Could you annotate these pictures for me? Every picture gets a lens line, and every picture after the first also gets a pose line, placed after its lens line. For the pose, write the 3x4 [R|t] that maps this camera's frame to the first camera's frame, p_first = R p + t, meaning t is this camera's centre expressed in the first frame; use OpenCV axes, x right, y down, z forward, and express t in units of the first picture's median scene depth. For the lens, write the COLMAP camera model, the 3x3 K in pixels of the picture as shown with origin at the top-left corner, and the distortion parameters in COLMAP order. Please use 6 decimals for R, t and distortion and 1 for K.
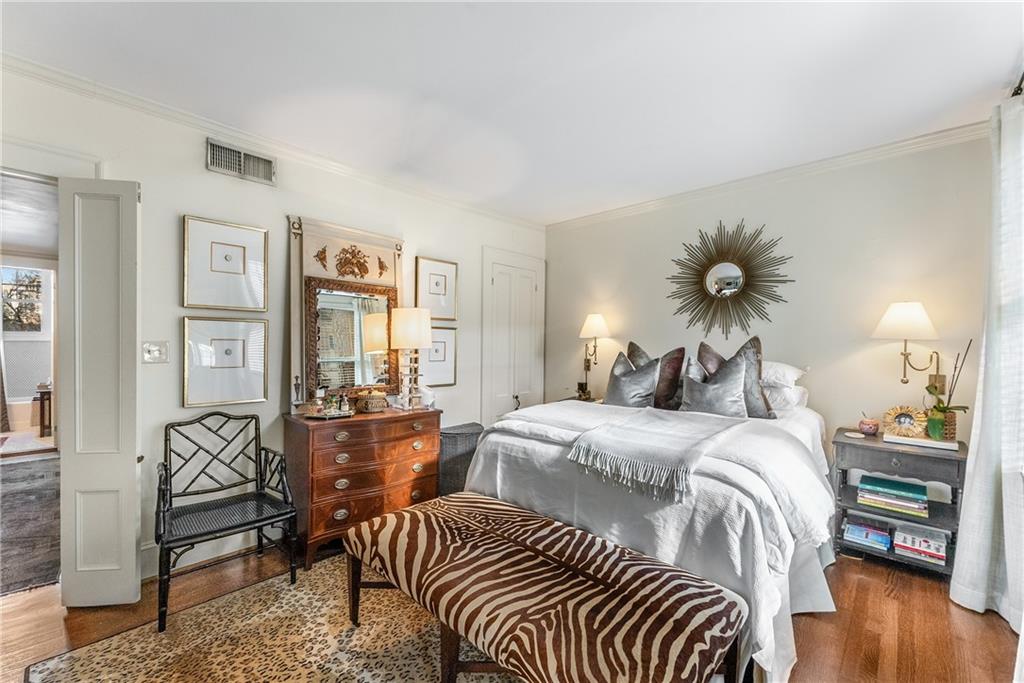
lens RADIAL K [[415.3, 0, 508.8], [0, 415.3, 342.5], [0, 0, 1]] dist [0.001057, -0.000258]
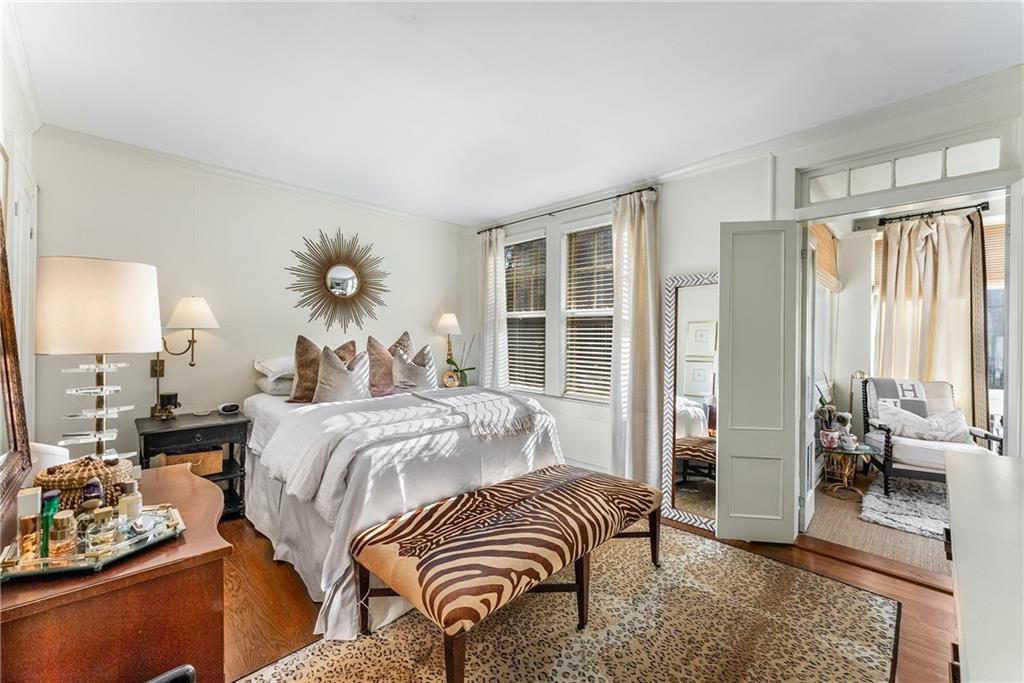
lens RADIAL K [[415.3, 0, 508.9], [0, 415.3, 337.7], [0, 0, 1]] dist [0.001057, -0.000258]
pose [[0.038429, -0.015078, 0.999148, -1.009769], [-0.007839, 0.999851, 0.015390, -0.025257], [-0.999231, -0.008424, 0.038305, 0.811981]]
